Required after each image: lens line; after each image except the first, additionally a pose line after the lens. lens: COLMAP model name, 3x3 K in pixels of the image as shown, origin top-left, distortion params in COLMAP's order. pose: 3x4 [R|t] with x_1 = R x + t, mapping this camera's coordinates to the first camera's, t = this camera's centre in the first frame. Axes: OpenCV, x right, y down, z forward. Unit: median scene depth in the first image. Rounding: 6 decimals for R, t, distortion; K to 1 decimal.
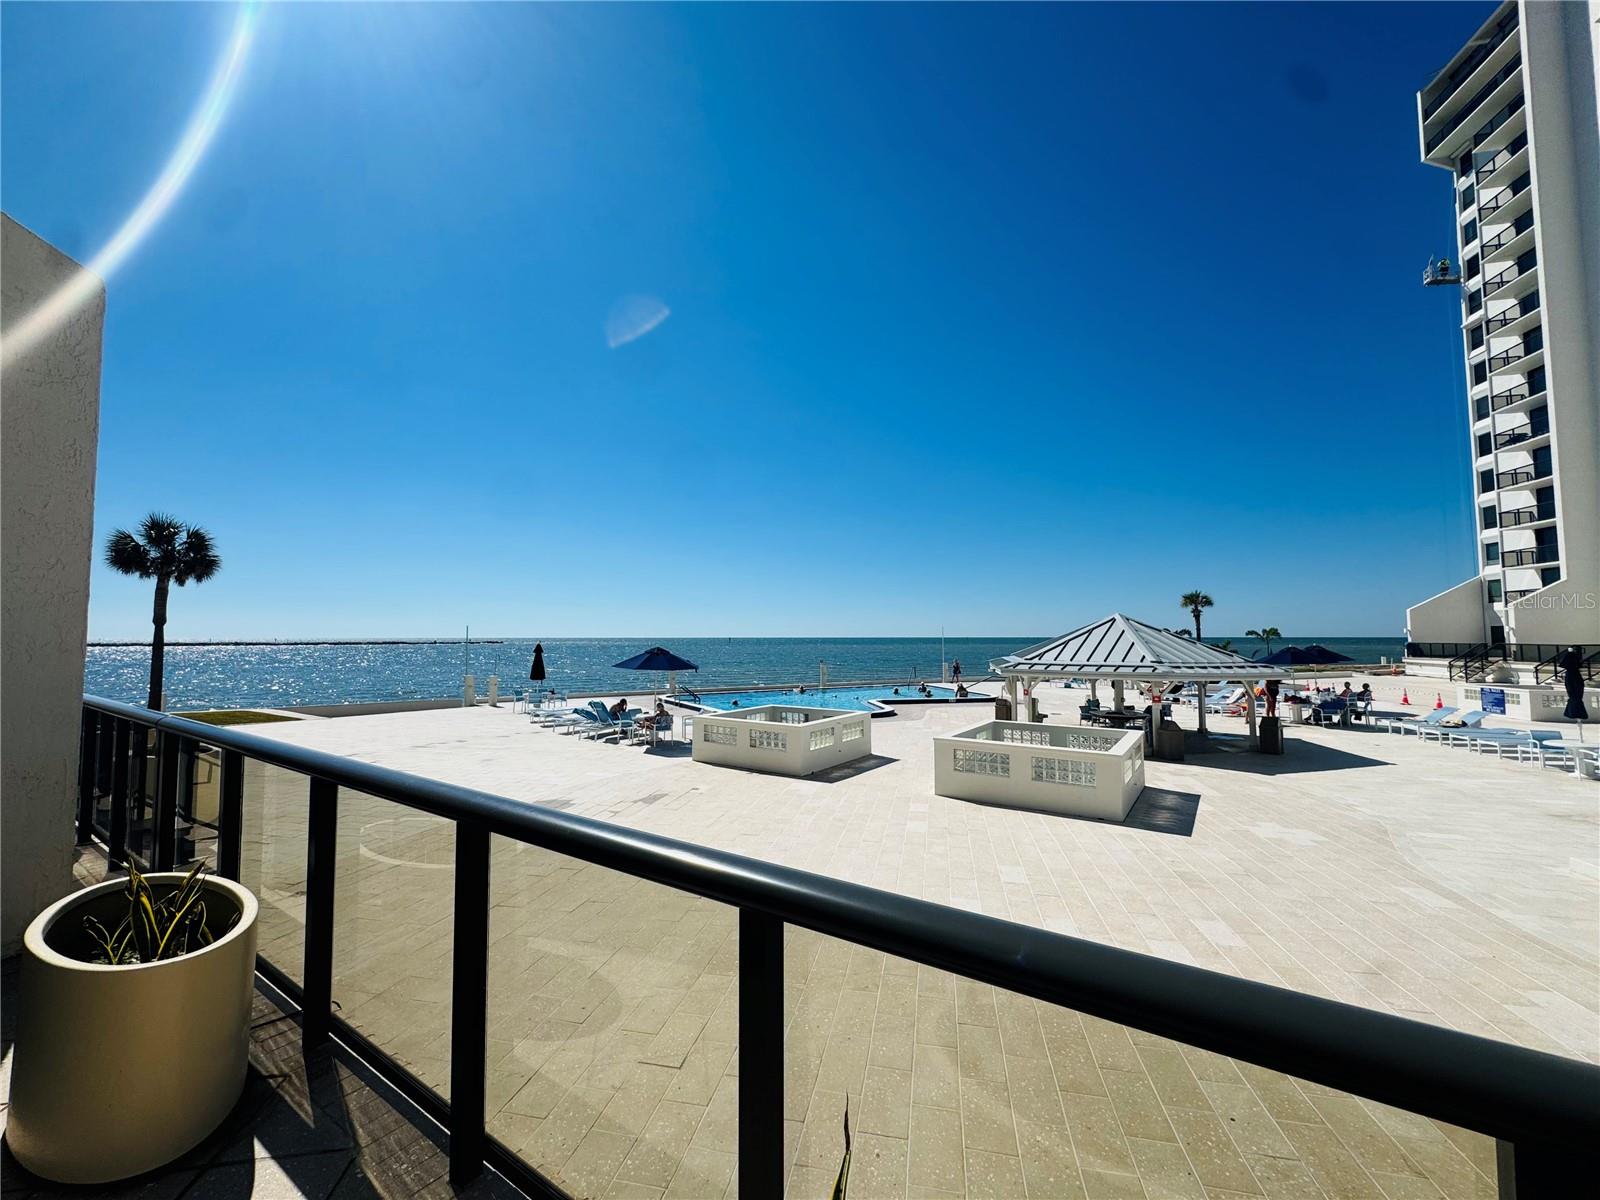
lens RADIAL K [[642.2, 0, 799.9], [0, 642.2, 598.7], [0, 0, 1]] dist [-0.004050, 0.000312]
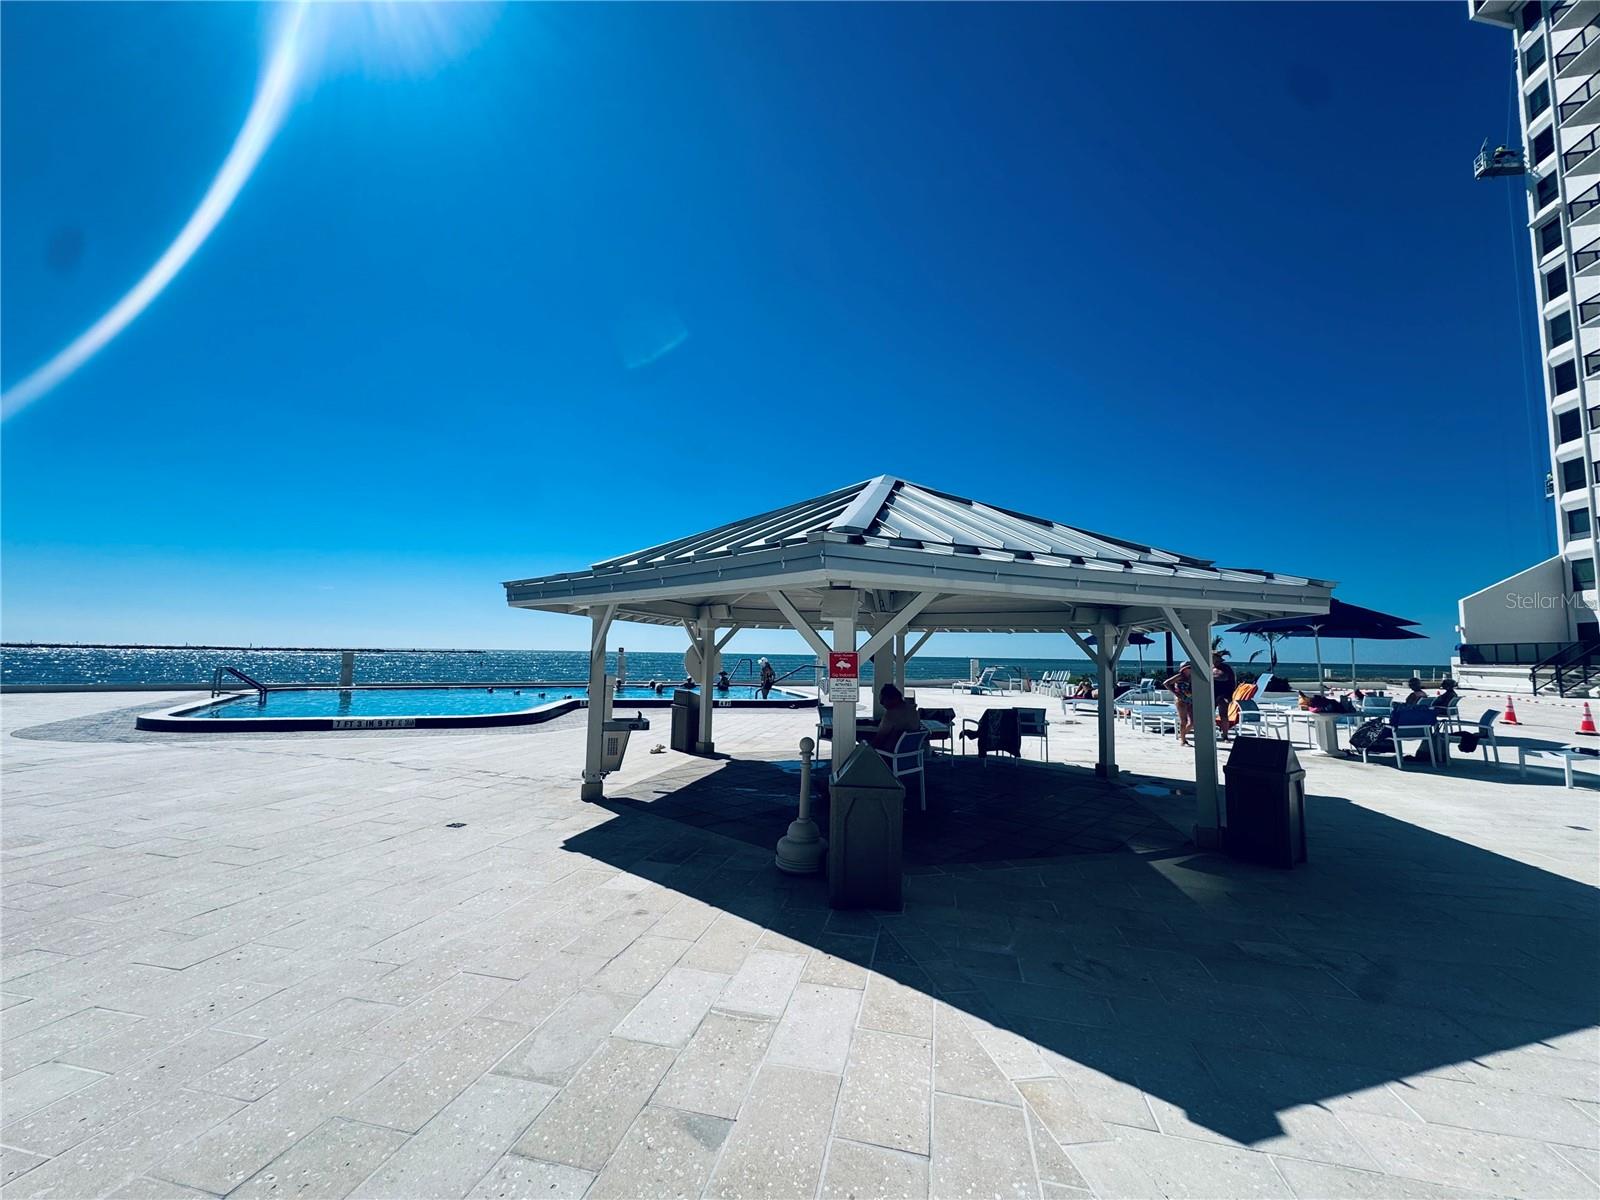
lens RADIAL K [[642.2, 0, 796.5], [0, 642.2, 594.2], [0, 0, 1]] dist [-0.004050, 0.000312]
pose [[0.999765, 0.019629, -0.009221, 0.448423], [-0.019897, 0.999352, -0.030006, 0.112495], [0.008627, 0.030182, 0.999507, 0.601975]]
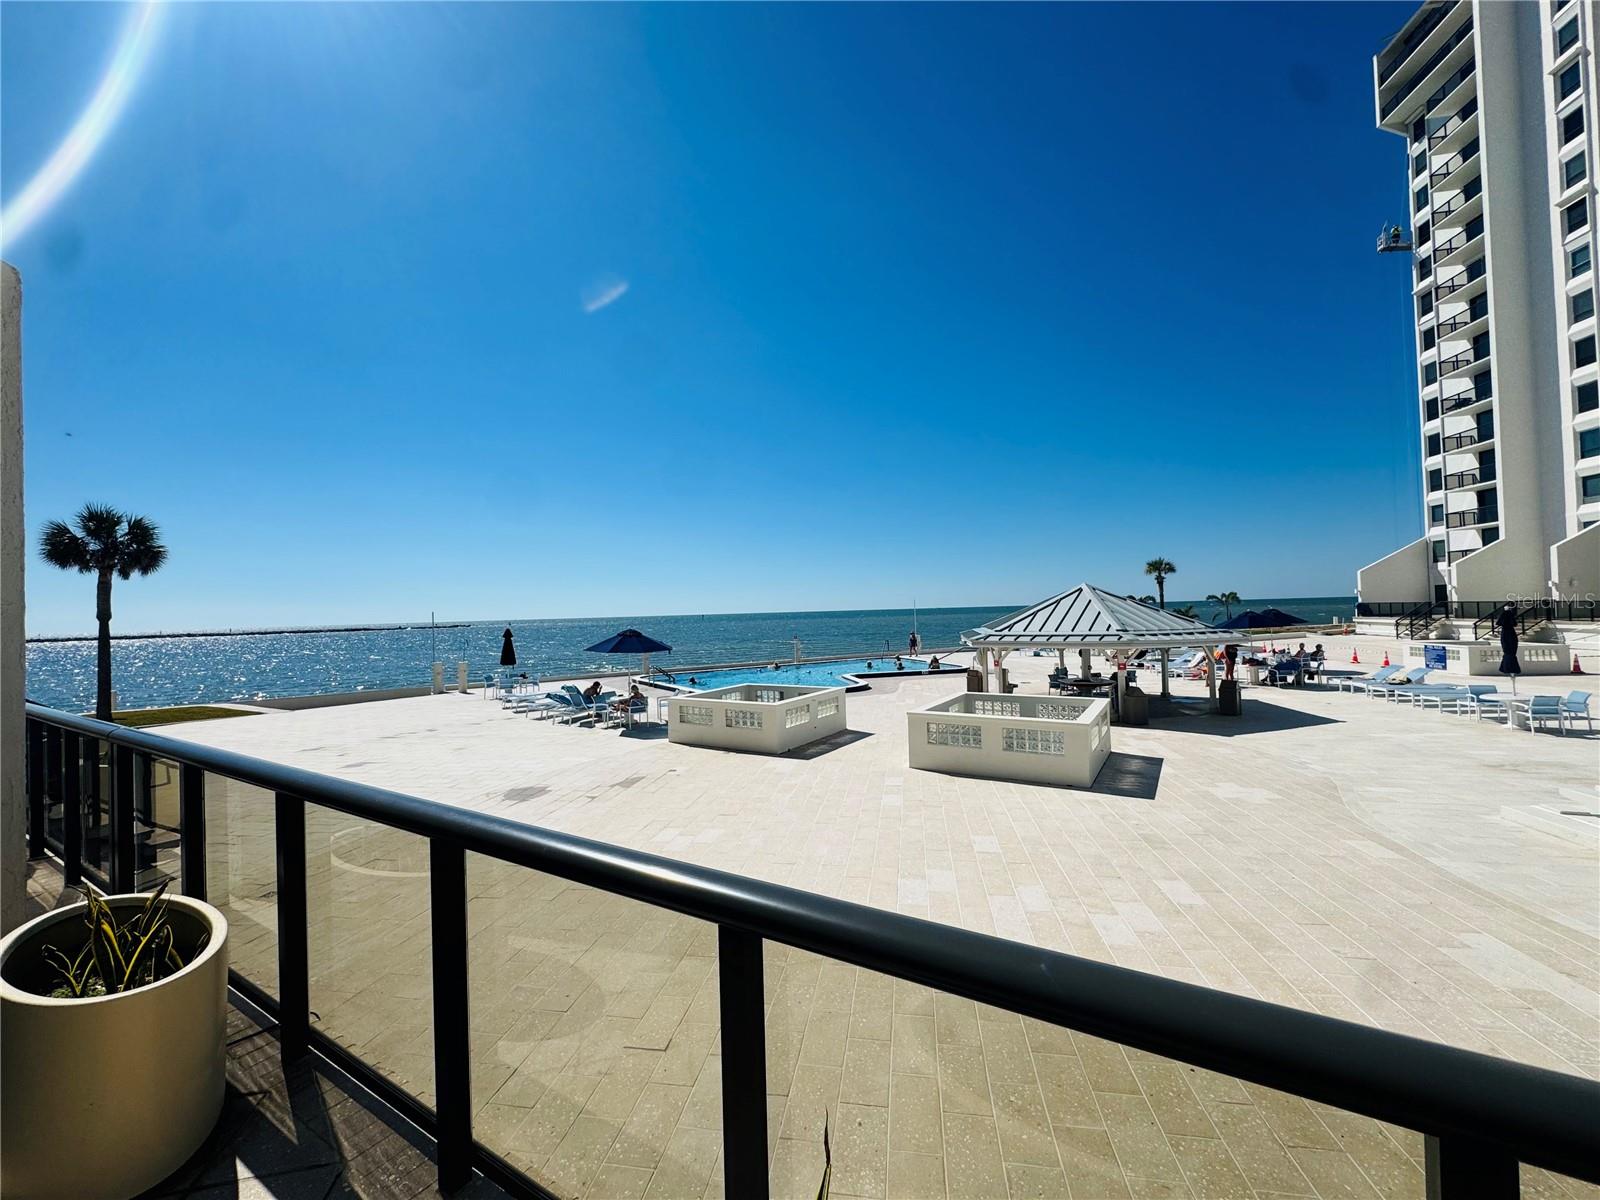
lens RADIAL K [[642.2, 0, 799.8], [0, 642.2, 599.8], [0, 0, 1]] dist [-0.004050, 0.000312]
pose [[0.998789, -0.025911, 0.041822, 0.000557], [0.024157, 0.998830, 0.041902, -0.004745], [-0.042858, -0.040841, 0.998246, 0.000181]]
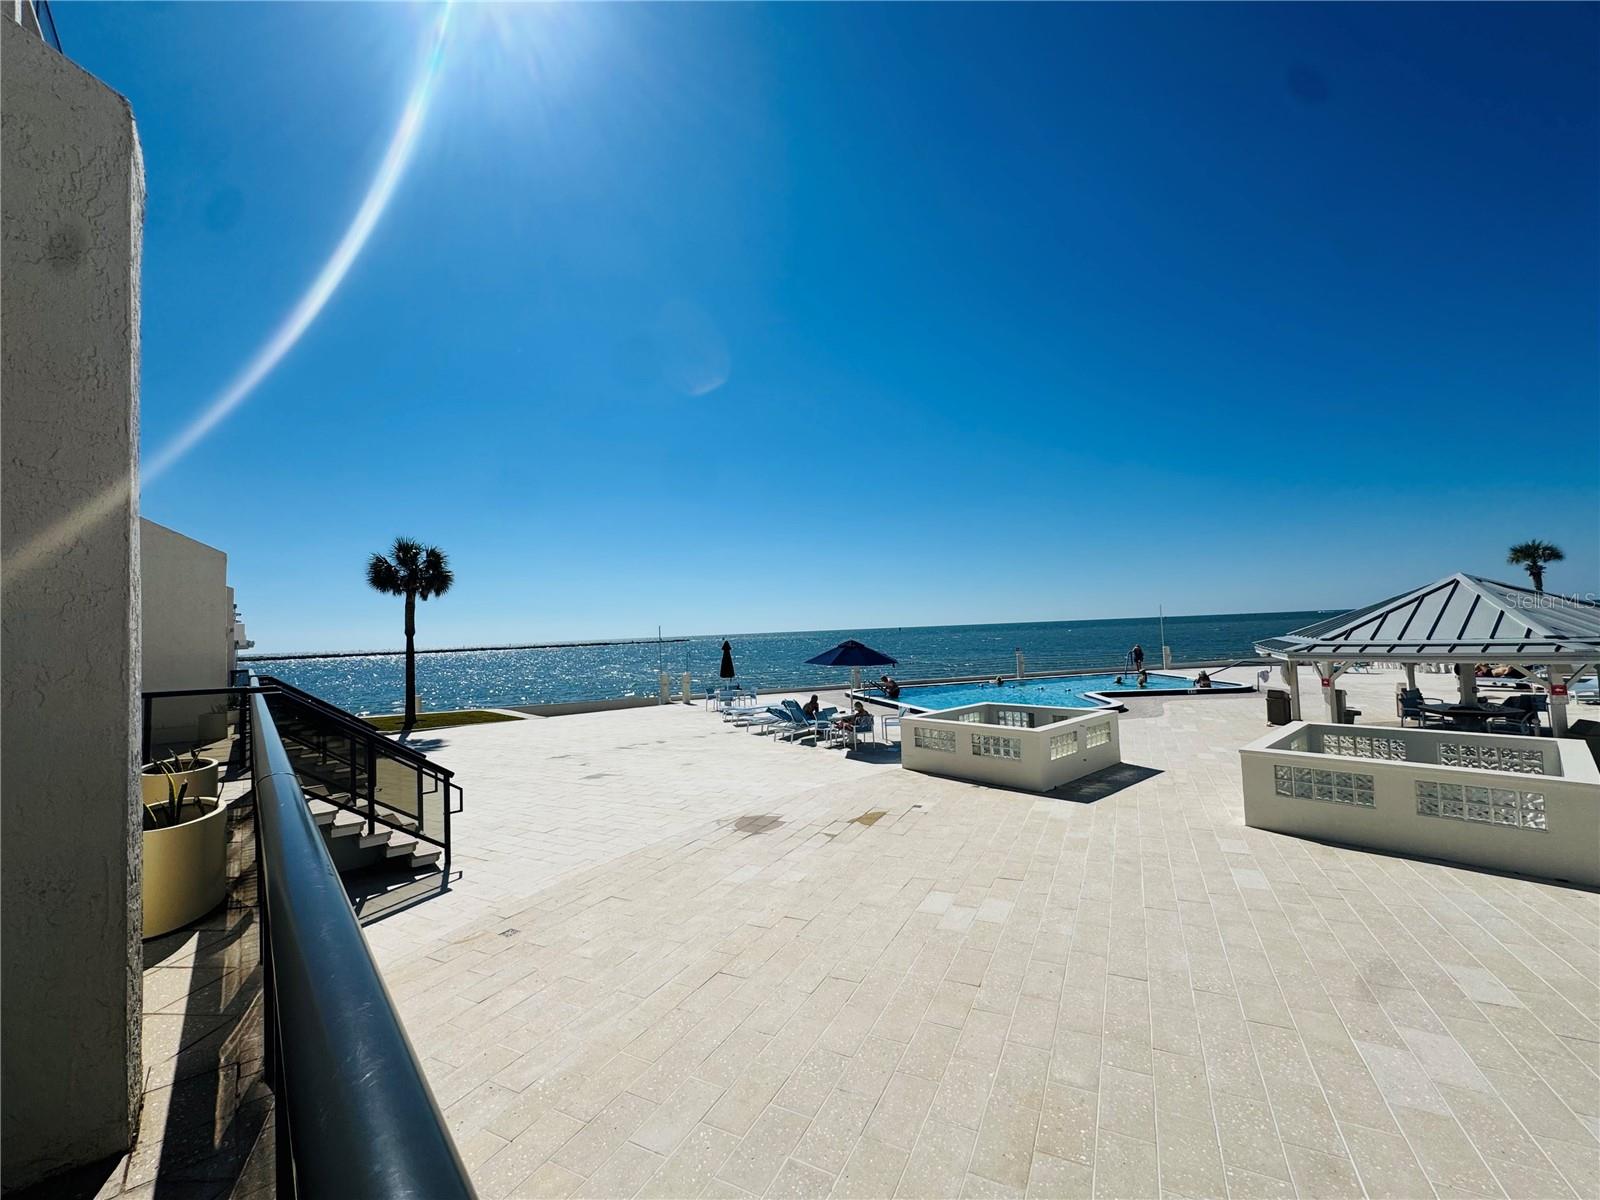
lens RADIAL K [[642.2, 0, 793.2], [0, 642.2, 604.8], [0, 0, 1]] dist [-0.004050, 0.000312]
pose [[0.962738, -0.048909, -0.265977, -0.050495], [0.055376, 0.998323, 0.016865, 0.004848], [0.264706, -0.030965, 0.963832, 0.091450]]
